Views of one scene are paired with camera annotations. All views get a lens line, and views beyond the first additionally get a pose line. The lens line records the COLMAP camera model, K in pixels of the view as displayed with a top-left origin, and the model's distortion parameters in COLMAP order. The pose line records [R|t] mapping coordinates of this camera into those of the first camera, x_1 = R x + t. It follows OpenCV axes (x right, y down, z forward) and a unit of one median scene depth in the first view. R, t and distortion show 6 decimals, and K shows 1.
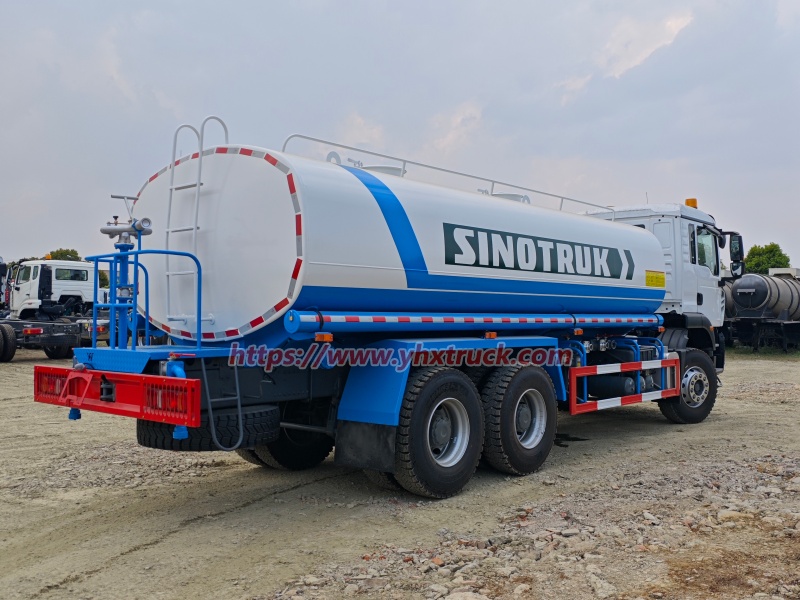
lens RADIAL K [[767.8, 0, 400.0], [0, 767.8, 300.0], [0, 0, 1]] dist [0.017831, 0.011856]
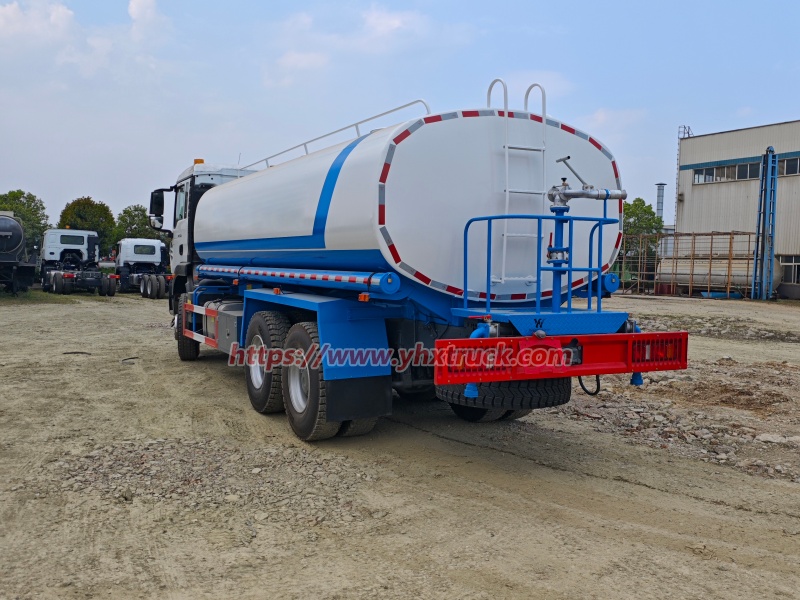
lens RADIAL K [[767.8, 0, 400.0], [0, 767.8, 300.0], [0, 0, 1]] dist [0.017831, 0.011856]
pose [[0.374689, -0.038830, 0.926337, -0.968508], [-0.034763, 0.997832, 0.055888, -0.000812], [-0.926498, -0.053142, 0.372527, 0.585516]]
